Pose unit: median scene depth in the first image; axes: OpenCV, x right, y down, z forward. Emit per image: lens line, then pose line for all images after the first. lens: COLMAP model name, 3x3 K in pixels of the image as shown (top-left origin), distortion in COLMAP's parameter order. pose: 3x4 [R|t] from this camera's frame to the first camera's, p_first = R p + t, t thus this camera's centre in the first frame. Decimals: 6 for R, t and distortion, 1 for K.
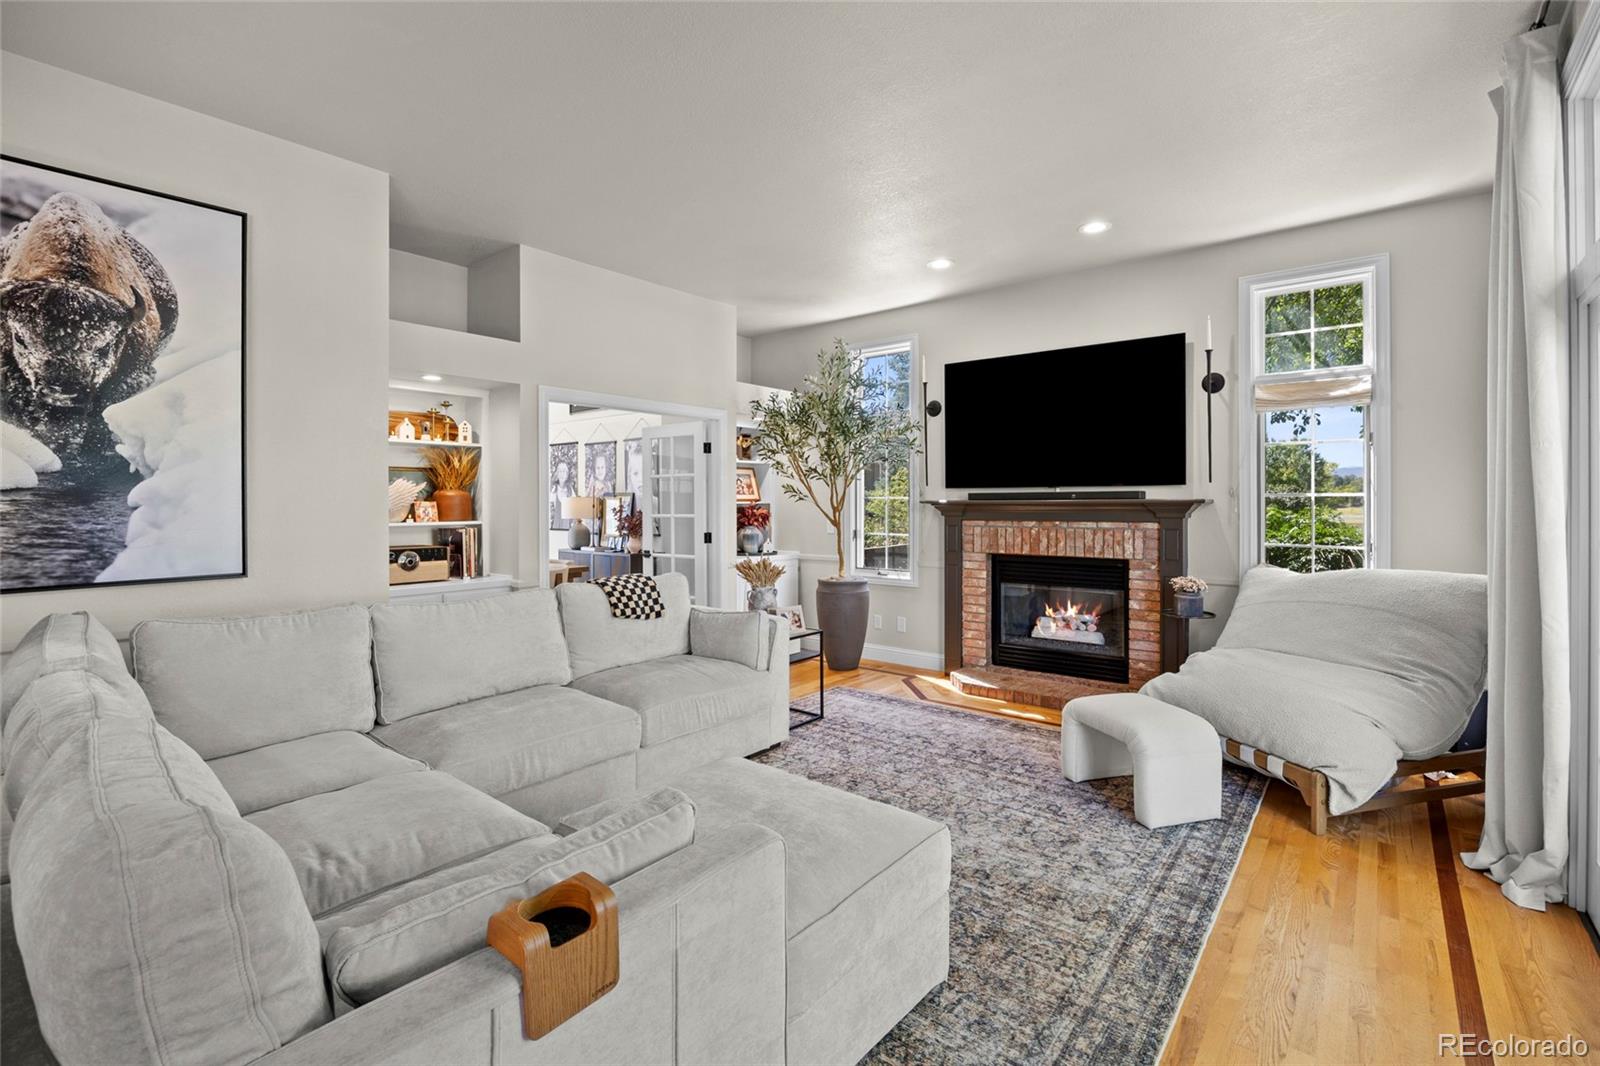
lens RADIAL K [[722.1, 0, 770.0], [0, 722.1, 503.5], [0, 0, 1]] dist [-0.012887, 0.001222]
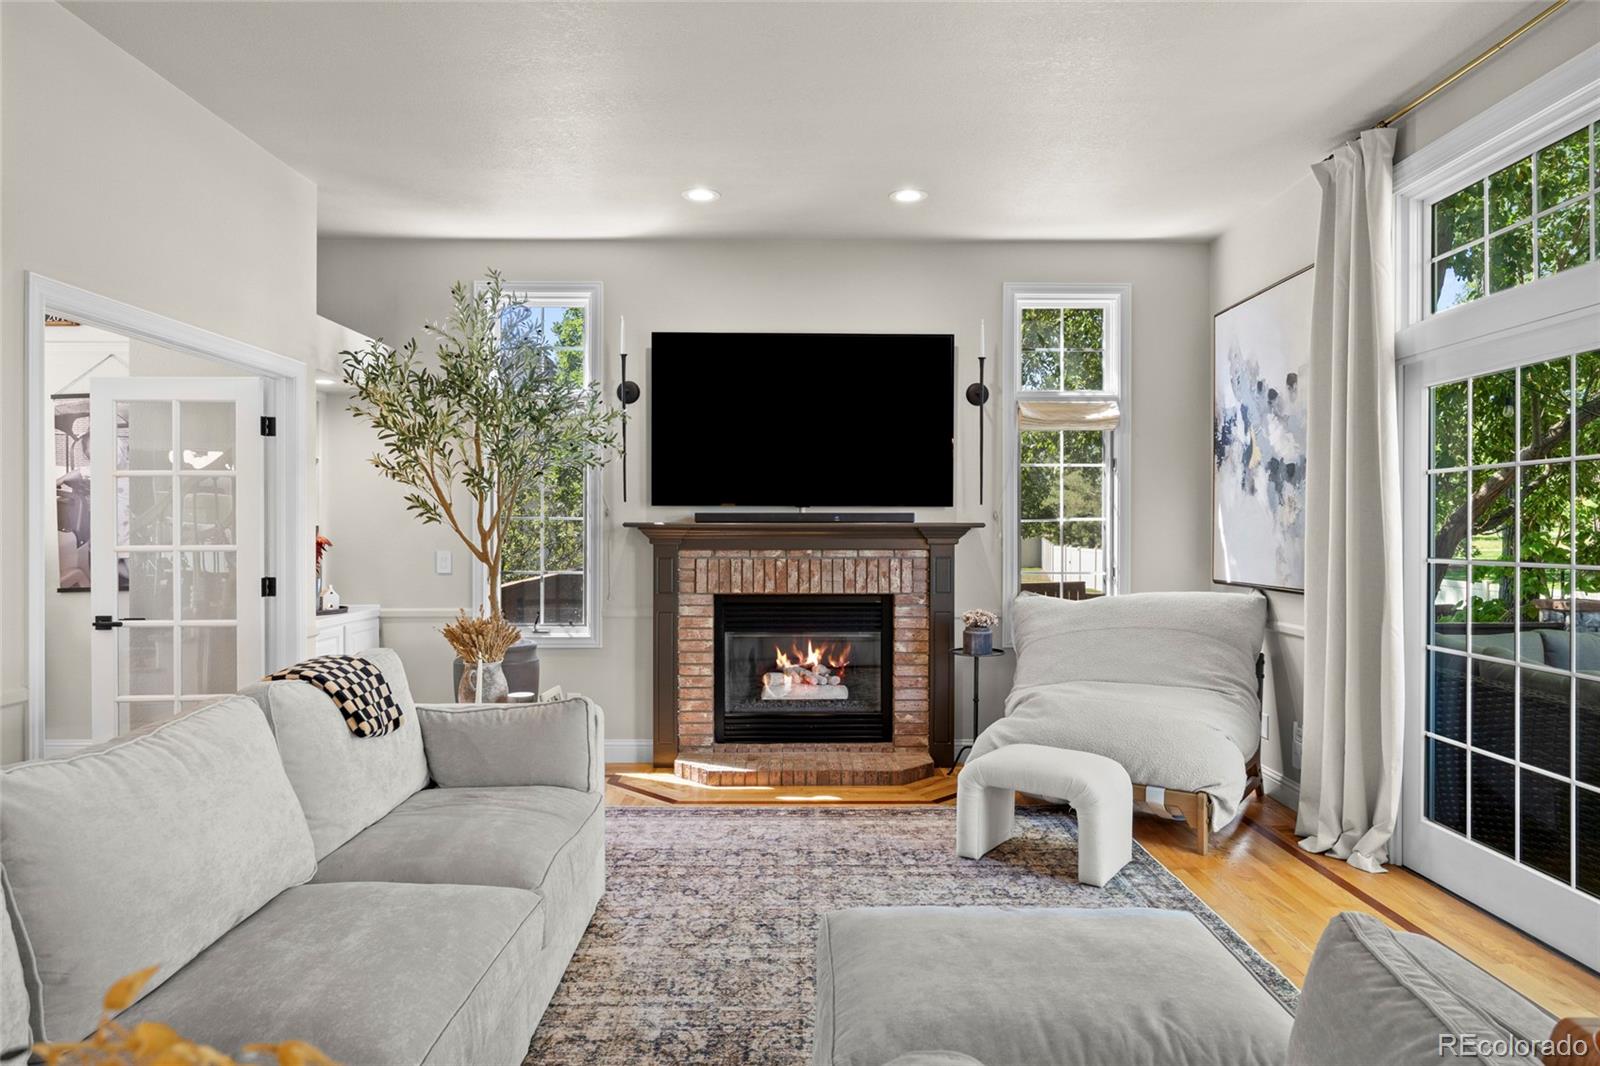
lens RADIAL K [[1014.7, 0, 804.9], [0, 1014.7, 528.8], [0, 0, 1]] dist [-0.005200, 0.002564]
pose [[0.756899, 0.001983, 0.653529, -0.381858], [-0.003169, 0.999995, 0.000636, 0.000989], [-0.653525, -0.002553, 0.756901, 0.178955]]
